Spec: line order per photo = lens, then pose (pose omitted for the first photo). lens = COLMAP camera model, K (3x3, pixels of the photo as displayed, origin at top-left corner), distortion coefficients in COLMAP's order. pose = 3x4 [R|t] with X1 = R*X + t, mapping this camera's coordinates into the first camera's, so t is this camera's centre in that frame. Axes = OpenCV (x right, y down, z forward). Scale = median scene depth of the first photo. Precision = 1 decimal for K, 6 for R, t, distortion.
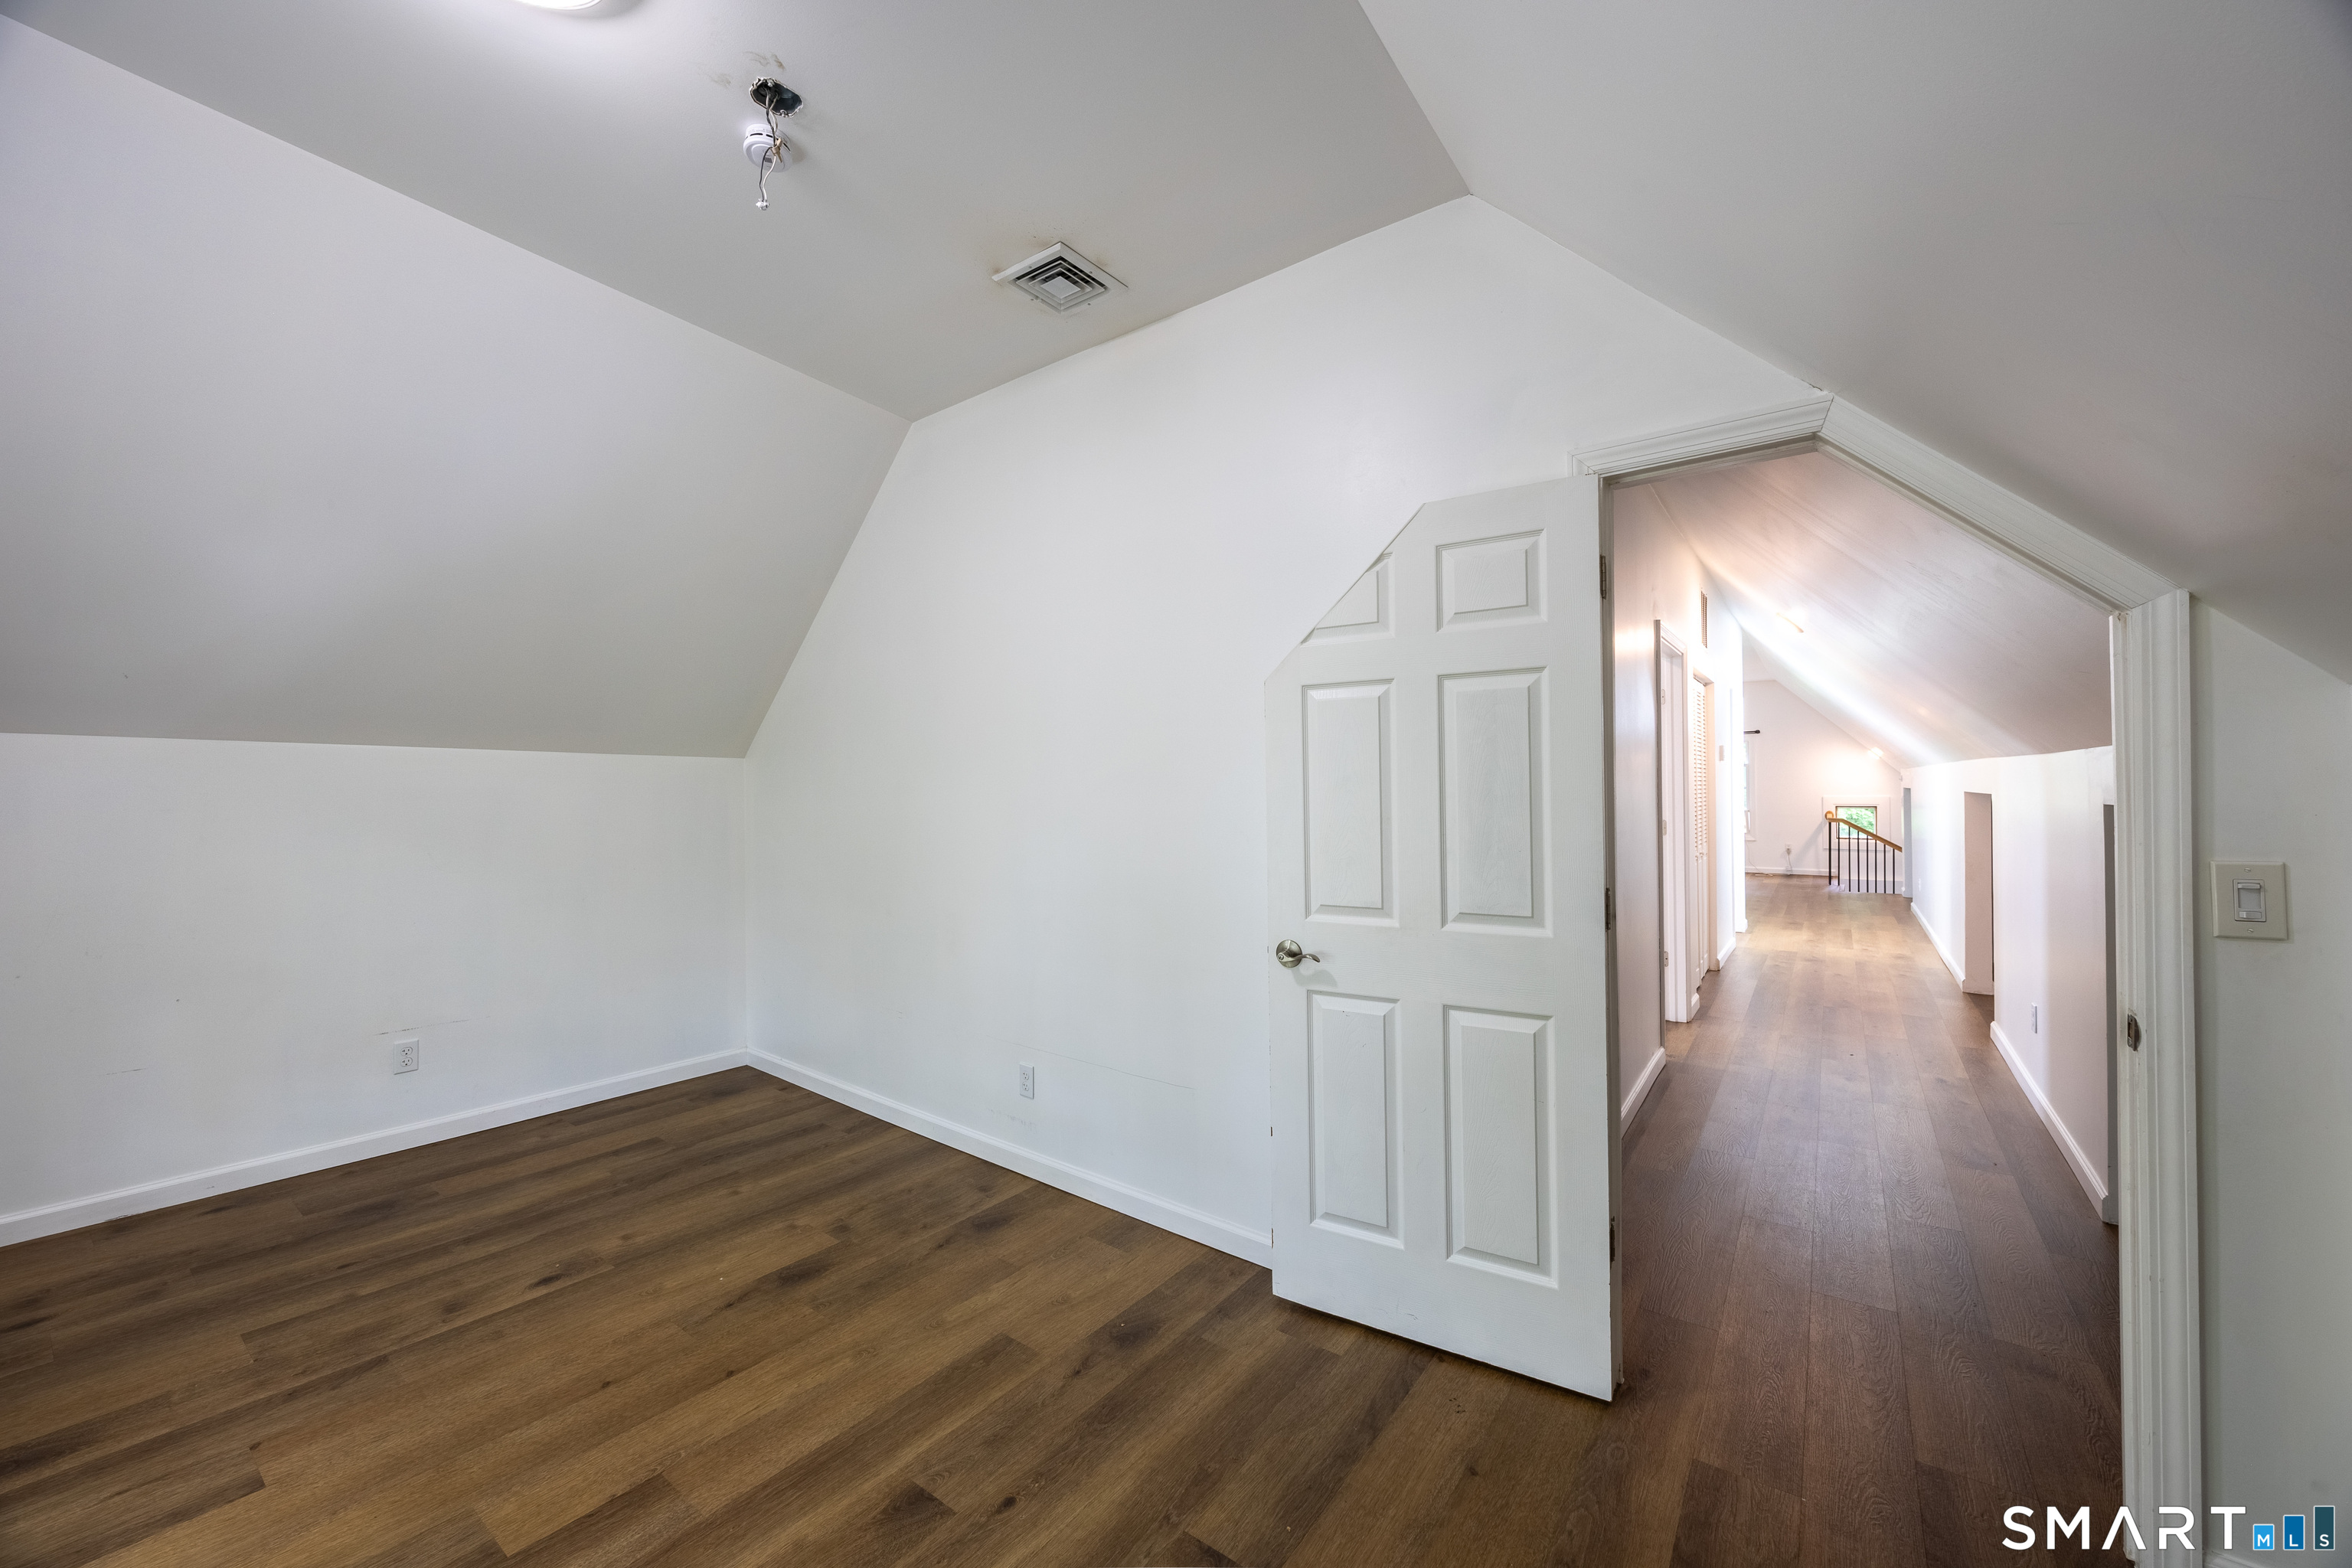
lens RADIAL K [[924.8, 0, 1161.7], [0, 924.8, 772.4], [0, 0, 1]] dist [0.002172, 0.000052]
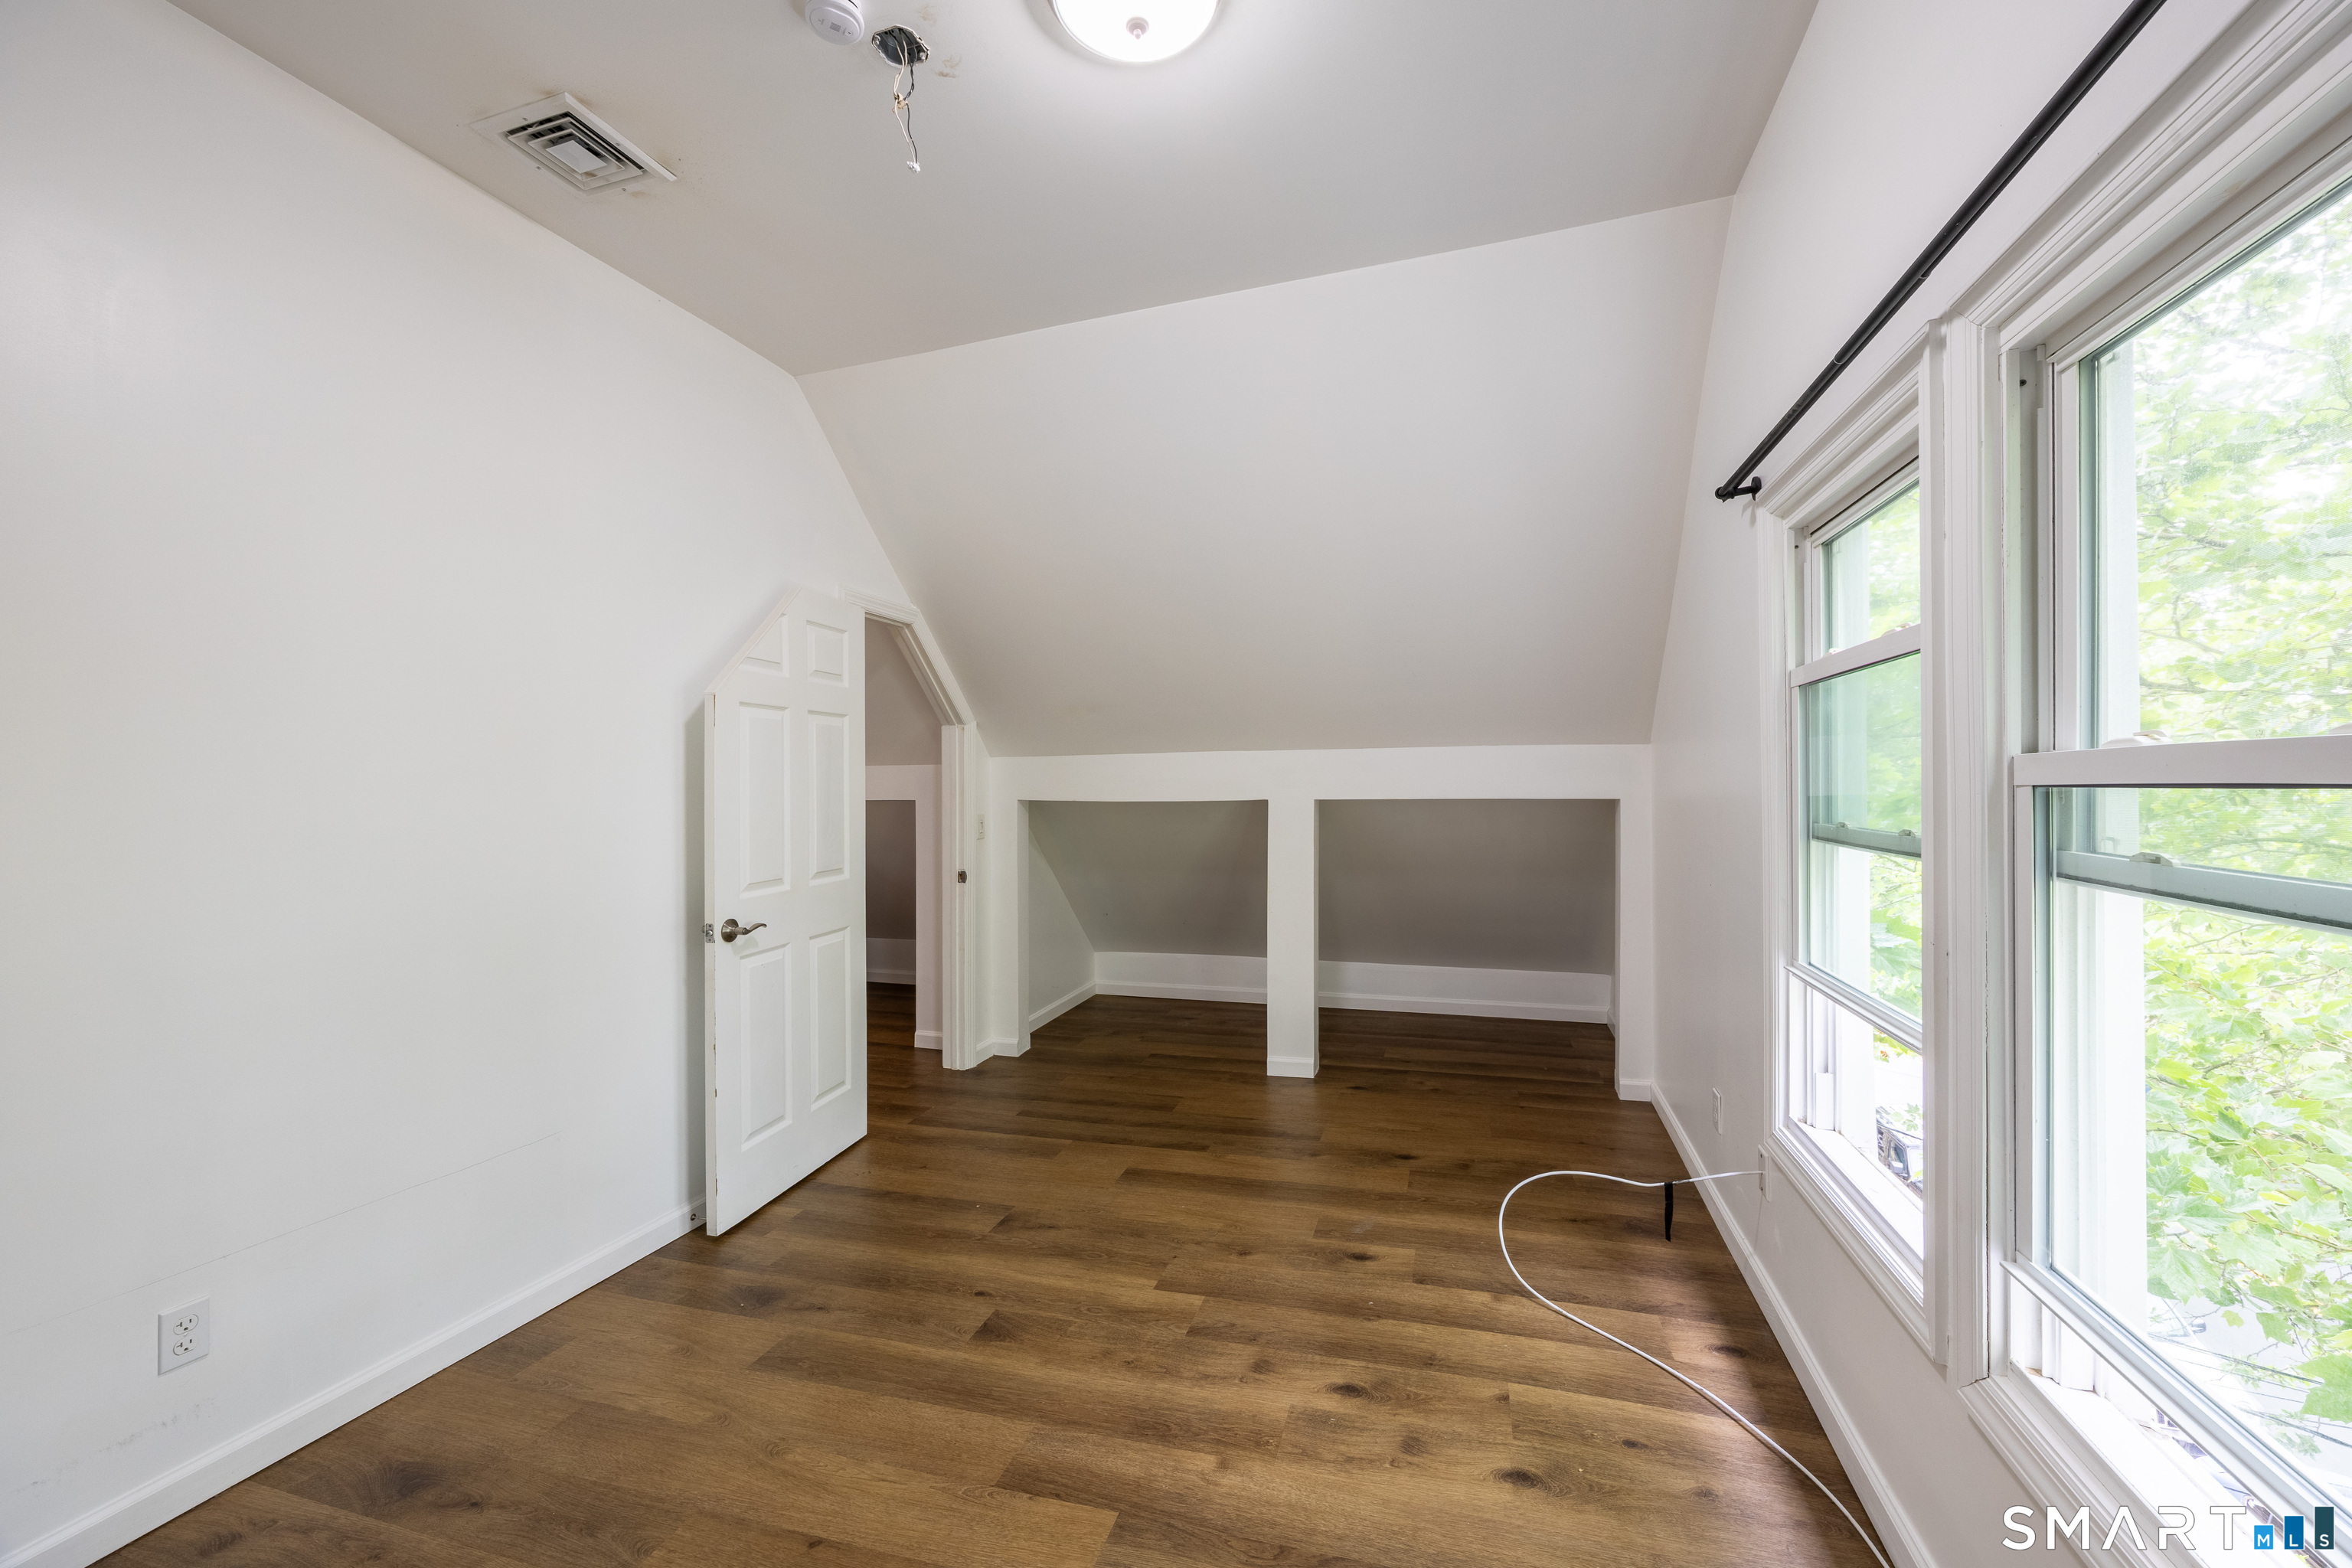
lens RADIAL K [[924.8, 0, 1183.4], [0, 924.8, 786.4], [0, 0, 1]] dist [0.002172, 0.000052]
pose [[-0.351152, 0.003584, 0.936312, -1.266557], [-0.009445, 0.999928, -0.007370, 0.018677], [-0.936271, -0.011431, -0.351093, 0.963581]]
